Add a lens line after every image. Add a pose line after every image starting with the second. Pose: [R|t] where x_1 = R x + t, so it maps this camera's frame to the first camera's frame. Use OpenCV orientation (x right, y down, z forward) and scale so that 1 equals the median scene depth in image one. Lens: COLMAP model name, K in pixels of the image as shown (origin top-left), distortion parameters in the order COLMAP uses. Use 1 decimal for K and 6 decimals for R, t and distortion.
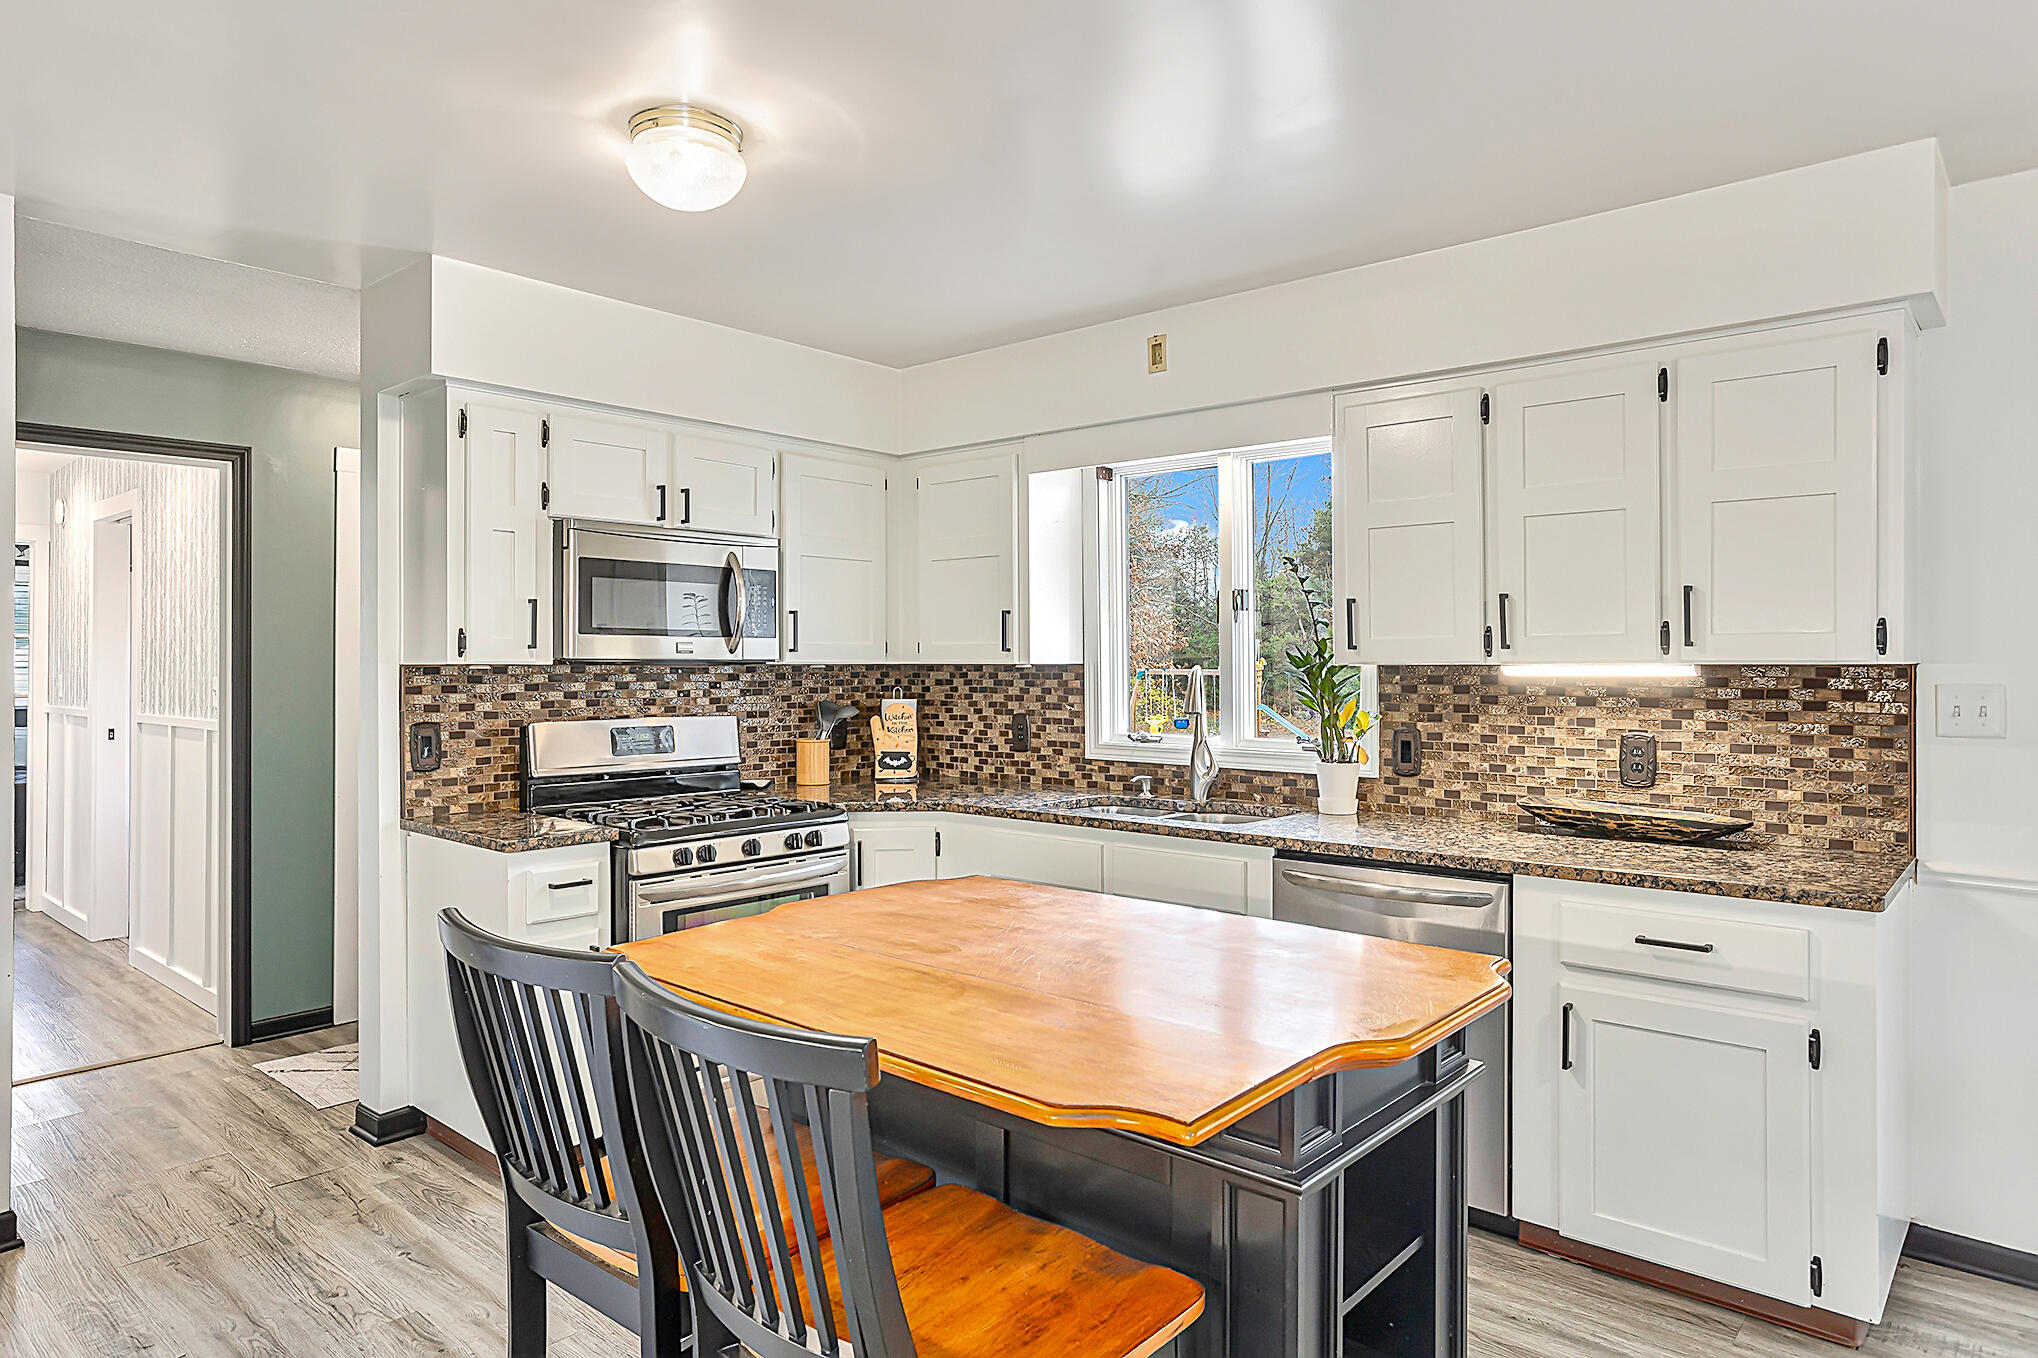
lens RADIAL K [[1271.2, 0, 1019.0], [0, 1271.2, 679.0], [0, 0, 1]] dist [-0.001569, -0.000493]
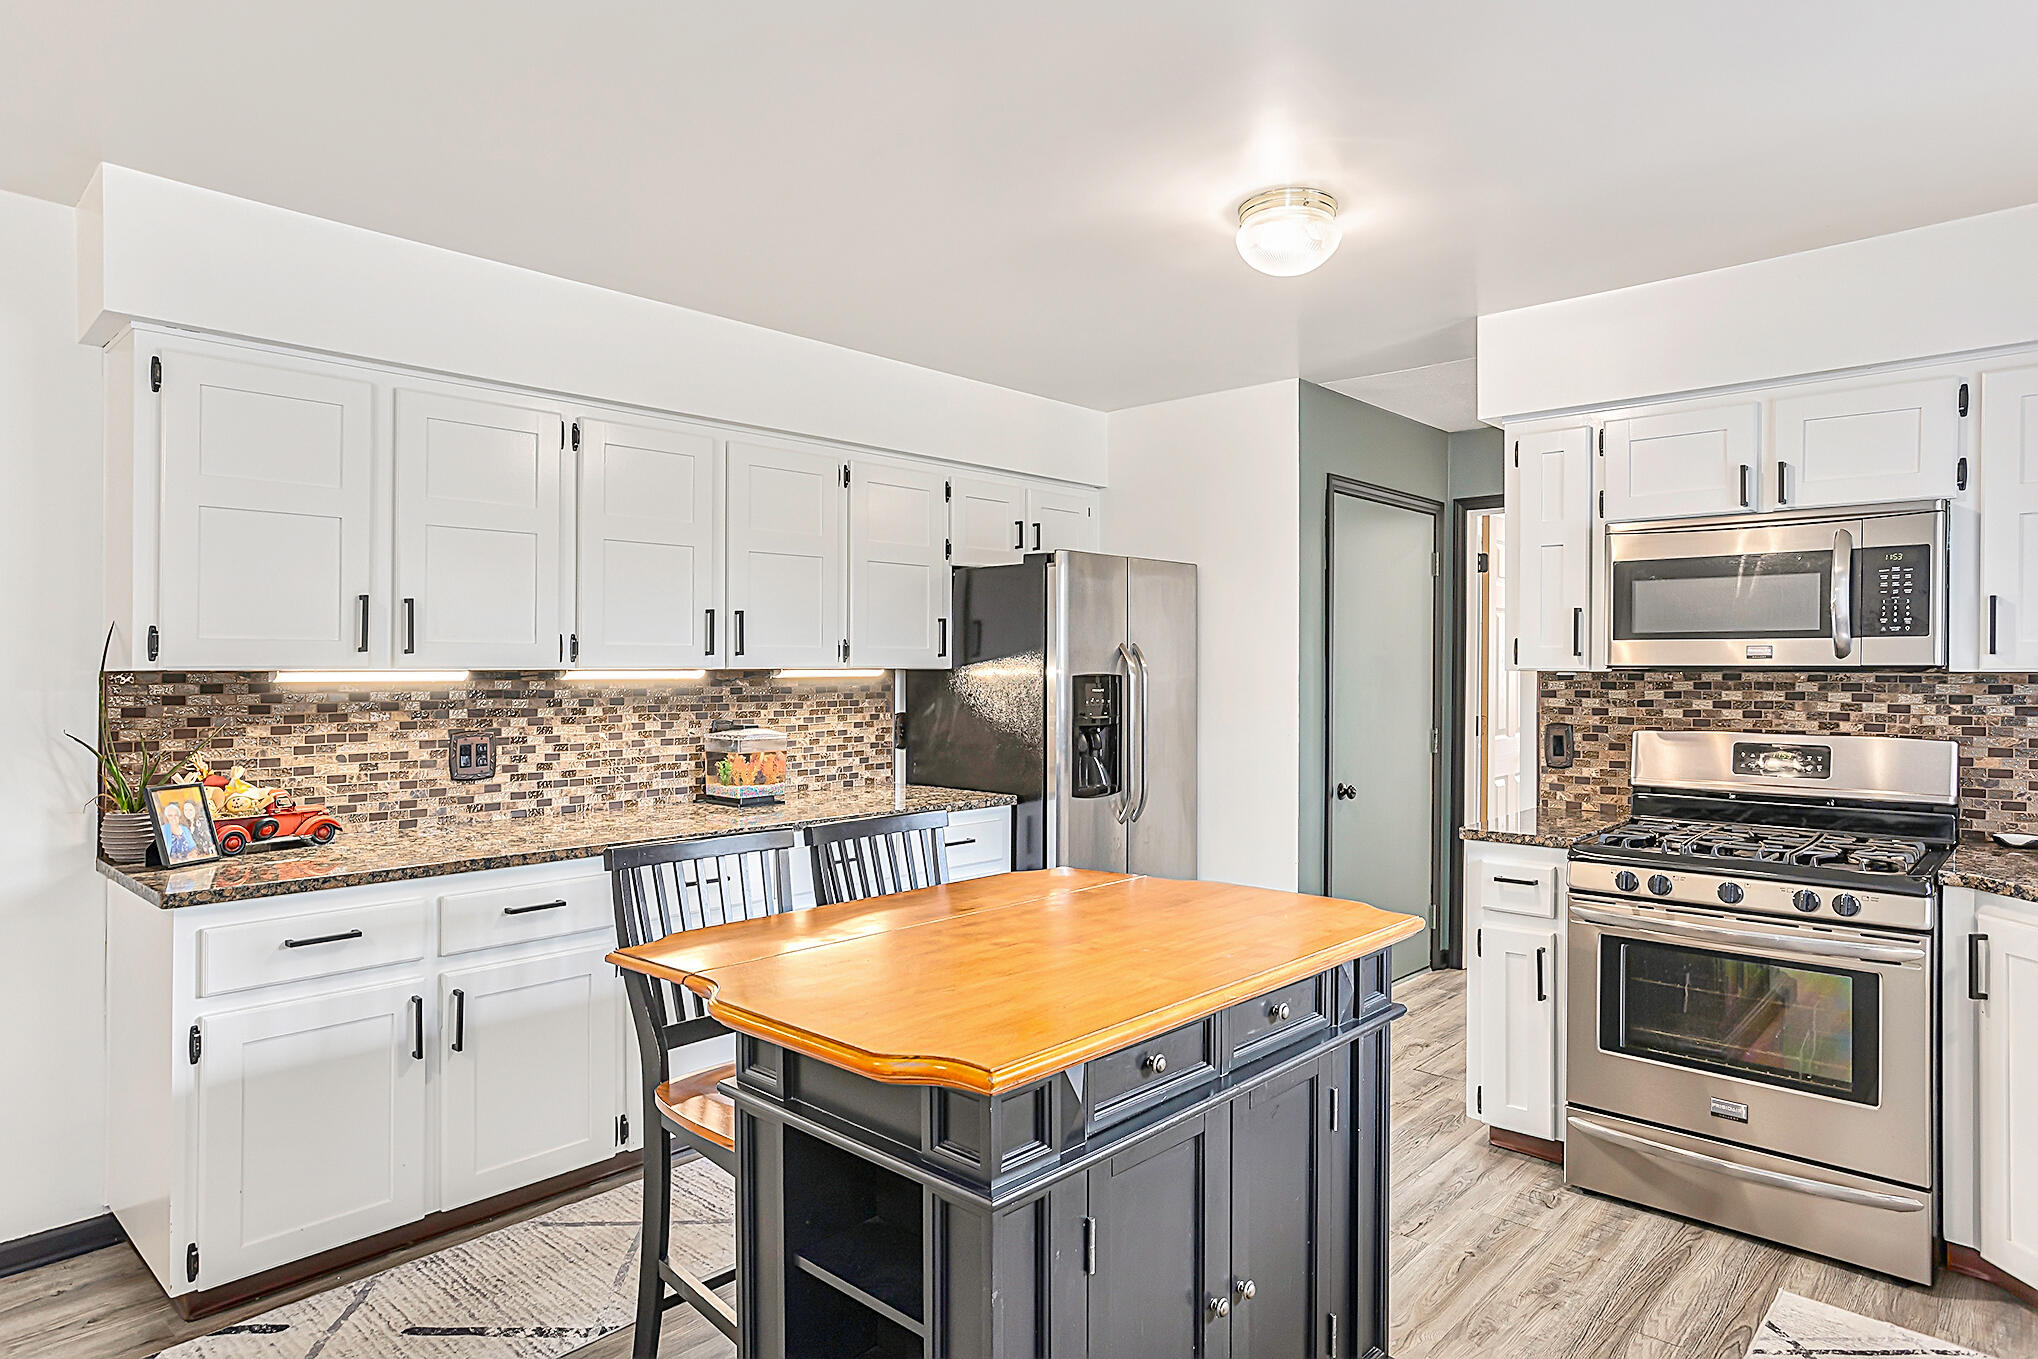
lens RADIAL K [[1176.8, 0, 1019.0], [0, 1176.8, 679.5], [0, 0, 1]] dist [0.000905, 0.000145]
pose [[-0.014188, 0.009986, -0.999849, 0.551142], [-0.013538, 0.999857, 0.010178, -0.007847], [0.999808, 0.013681, -0.014050, 0.536163]]
